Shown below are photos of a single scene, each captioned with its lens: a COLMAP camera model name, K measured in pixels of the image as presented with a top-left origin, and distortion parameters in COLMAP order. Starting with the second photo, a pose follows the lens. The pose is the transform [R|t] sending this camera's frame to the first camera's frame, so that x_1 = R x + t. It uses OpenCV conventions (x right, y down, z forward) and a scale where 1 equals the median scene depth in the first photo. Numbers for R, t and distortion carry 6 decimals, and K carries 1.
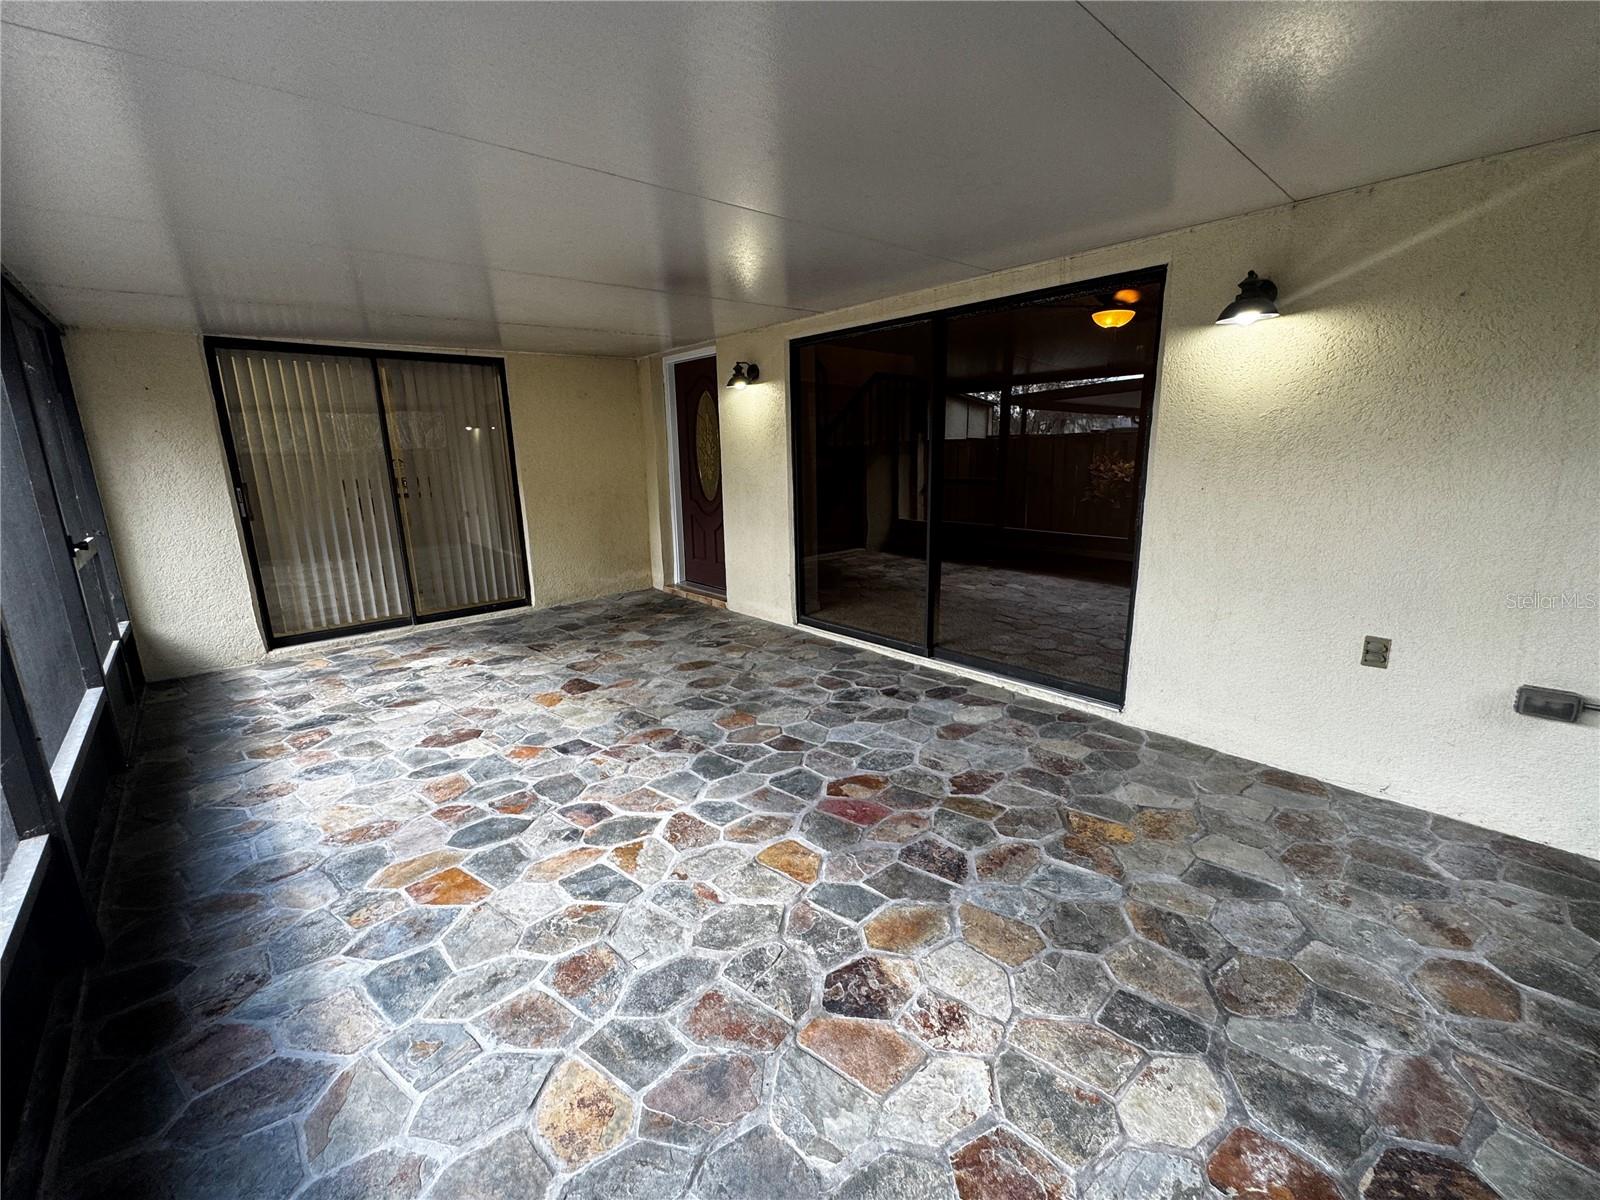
lens RADIAL K [[642.3, 0, 798.2], [0, 642.3, 592.9], [0, 0, 1]] dist [-0.002477, 0.000377]
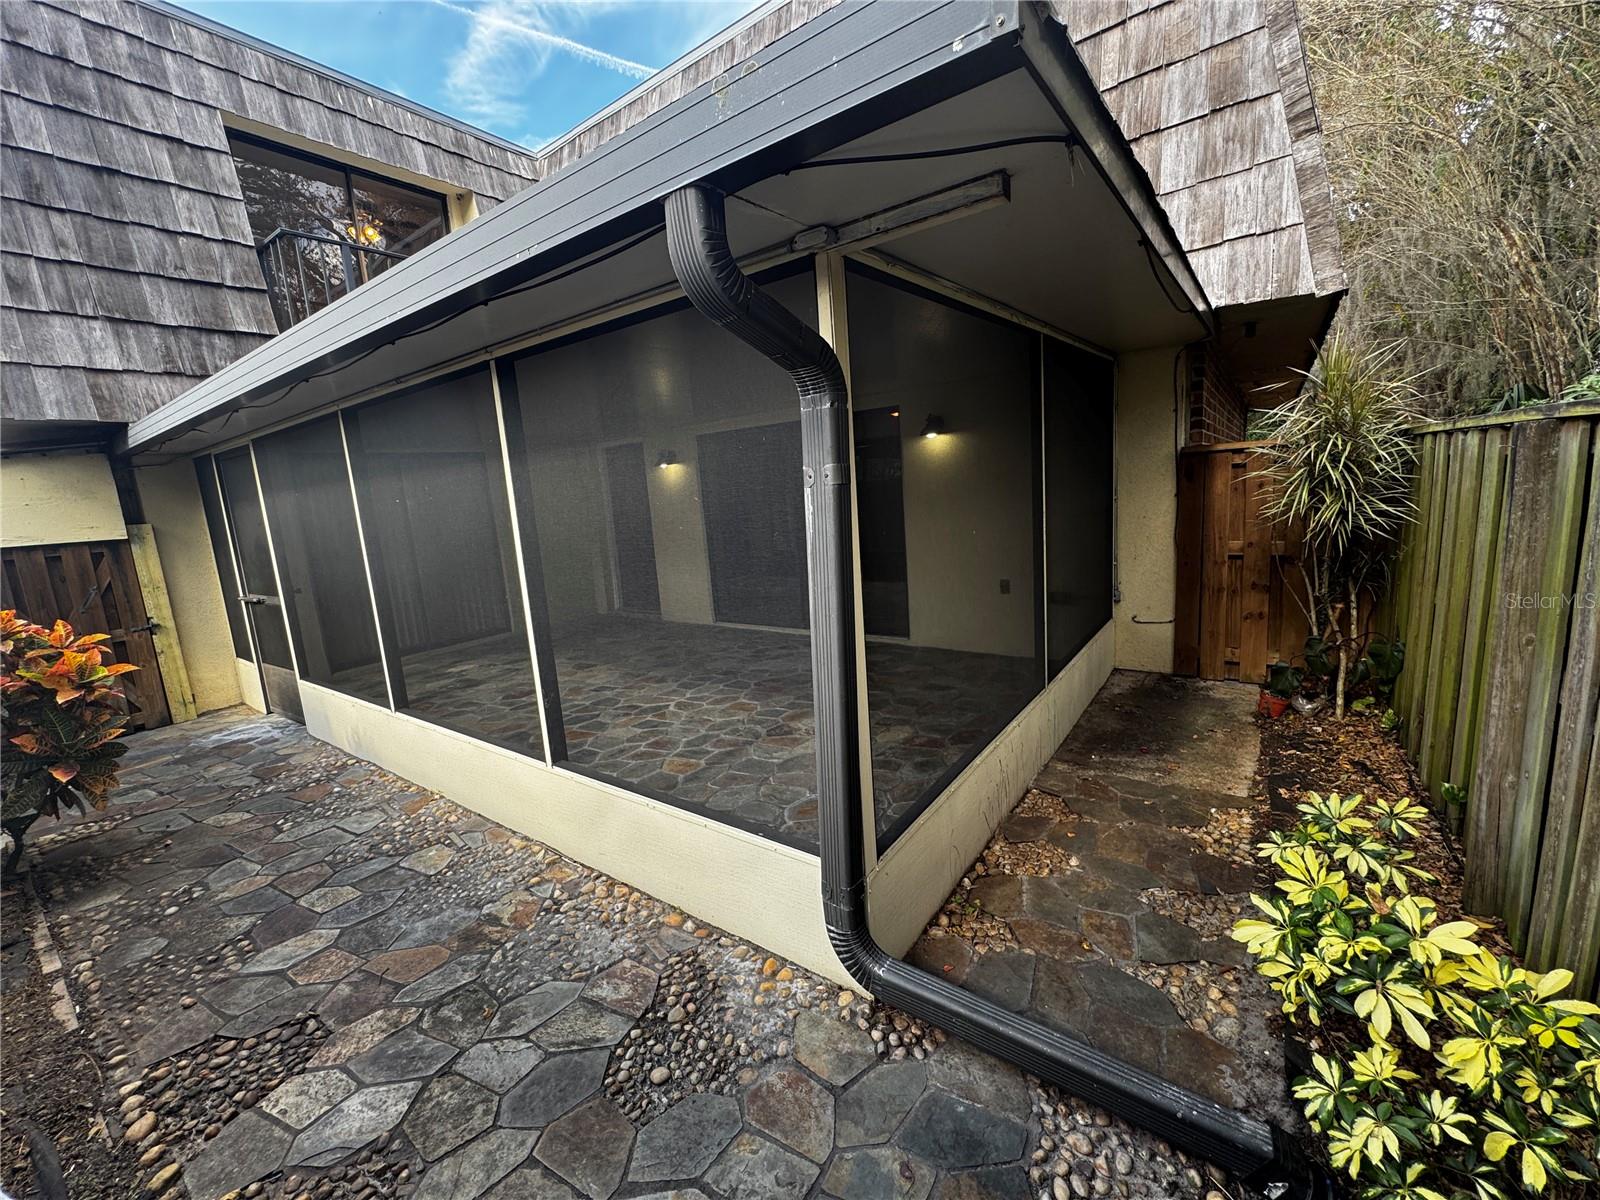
lens RADIAL K [[642.3, 0, 799.3], [0, 642.3, 597.2], [0, 0, 1]] dist [-0.002477, 0.000377]
pose [[0.979339, -0.086113, 0.182974, -0.136507], [0.096477, 0.994153, -0.048498, 0.140875], [-0.177728, 0.065149, 0.981921, -0.824850]]
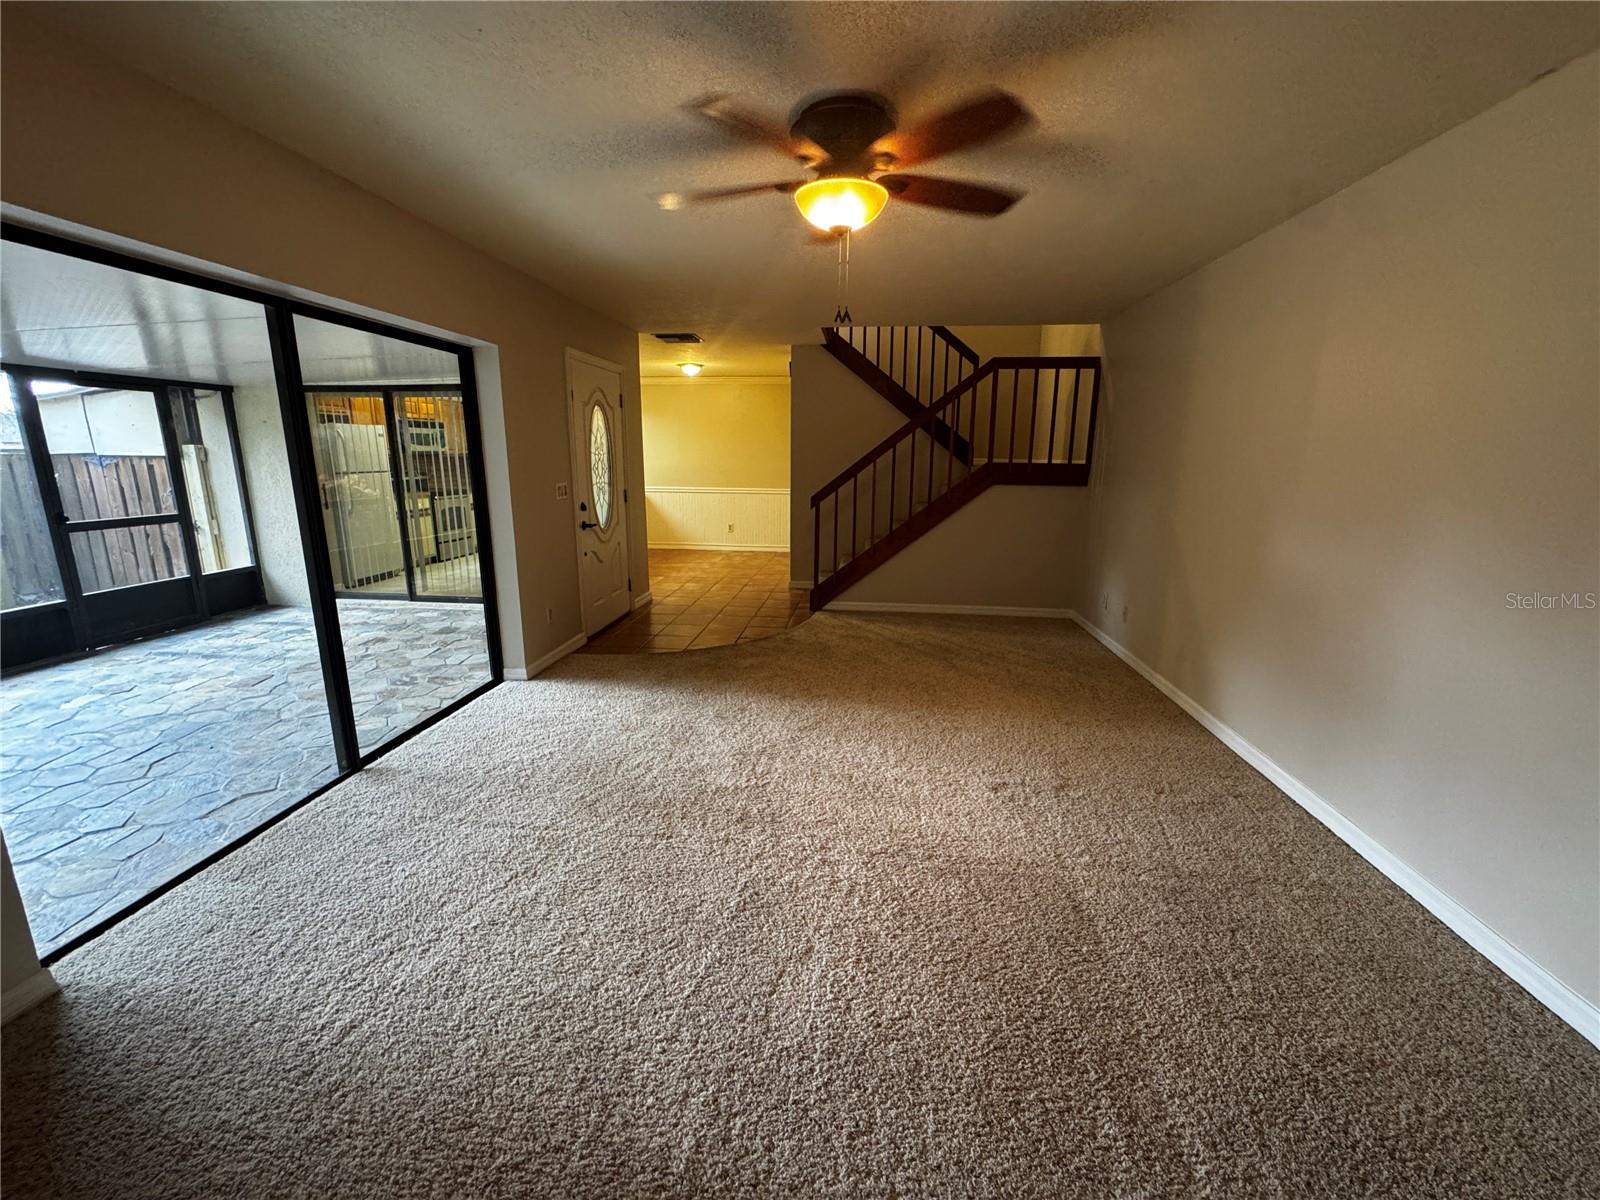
lens RADIAL K [[642.3, 0, 798.9], [0, 642.3, 594.2], [0, 0, 1]] dist [-0.002477, 0.000377]
pose [[0.665725, 0.181788, -0.723715, 1.458845], [-0.179051, 0.980452, 0.081572, -0.361941], [0.724397, 0.075277, 0.685261, 1.226183]]
